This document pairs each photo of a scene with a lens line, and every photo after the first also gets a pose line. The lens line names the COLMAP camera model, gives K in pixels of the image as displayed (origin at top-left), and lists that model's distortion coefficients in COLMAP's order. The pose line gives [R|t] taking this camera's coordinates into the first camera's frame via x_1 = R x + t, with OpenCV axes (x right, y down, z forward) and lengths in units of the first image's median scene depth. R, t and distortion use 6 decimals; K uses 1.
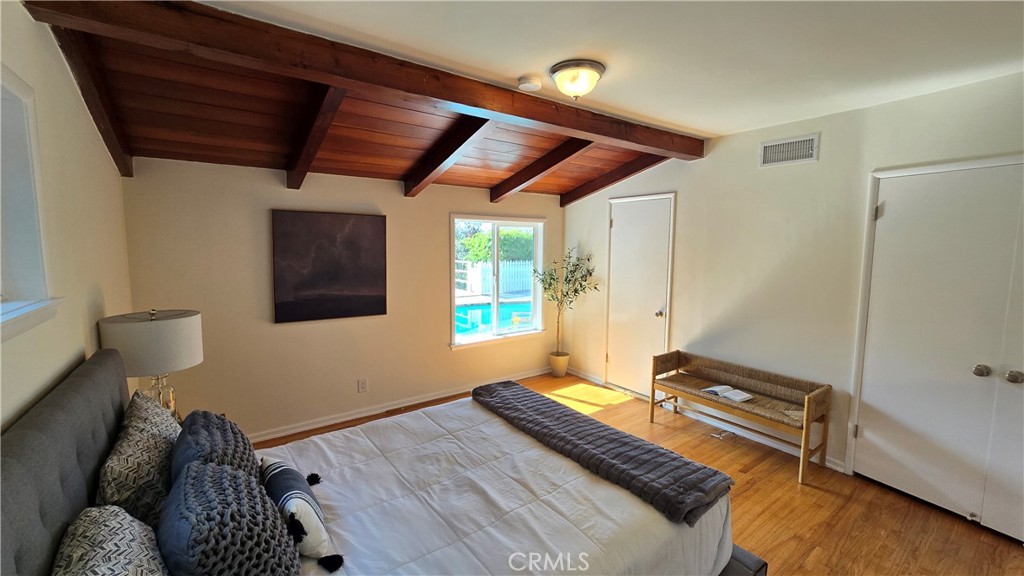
lens RADIAL K [[417.9, 0, 509.8], [0, 417.9, 283.9], [0, 0, 1]] dist [-0.005350, 0.001260]
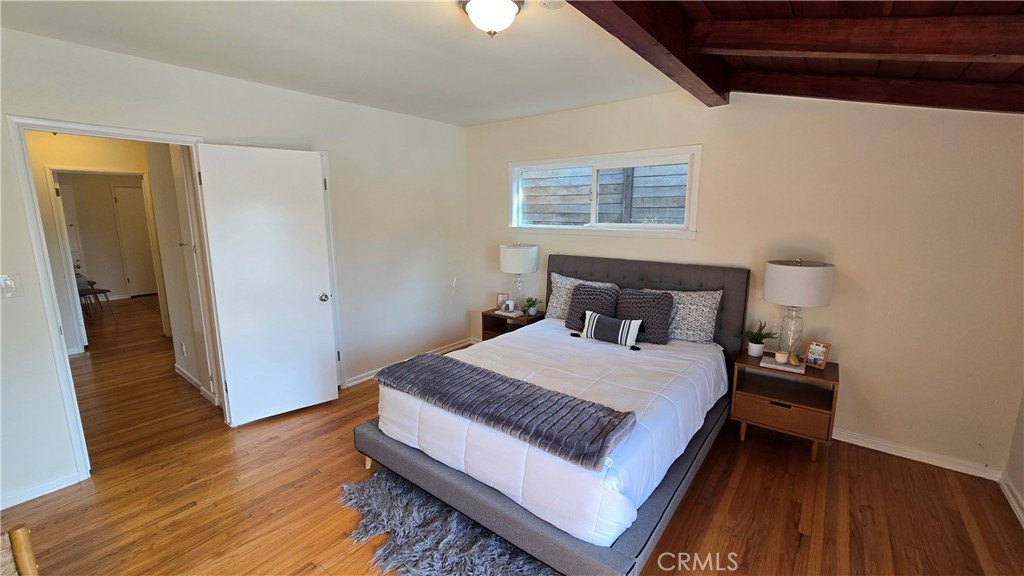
lens RADIAL K [[417.9, 0, 509.8], [0, 417.9, 283.9], [0, 0, 1]] dist [-0.005350, 0.001260]
pose [[-0.961466, 0.044441, -0.271309, 0.228606], [-0.029201, 0.964758, 0.261513, -0.106058], [0.273370, 0.259358, -0.926284, 1.169149]]
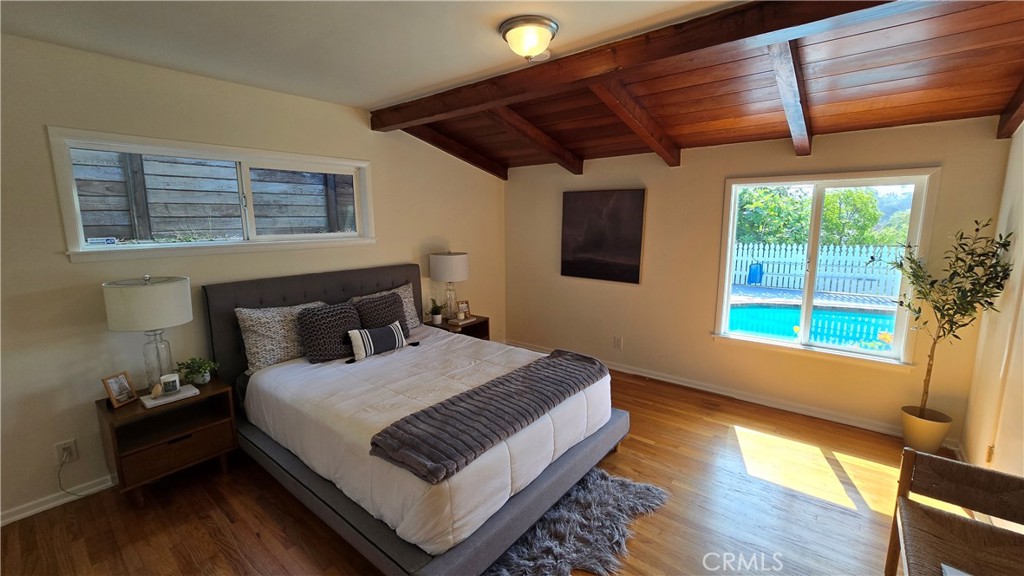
lens RADIAL K [[417.9, 0, 509.8], [0, 417.9, 283.9], [0, 0, 1]] dist [-0.005350, 0.001260]
pose [[0.249594, 0.142294, -0.957839, 0.681006], [-0.086115, 0.988487, 0.124407, -0.032611], [0.964514, 0.051433, 0.258975, 0.447963]]
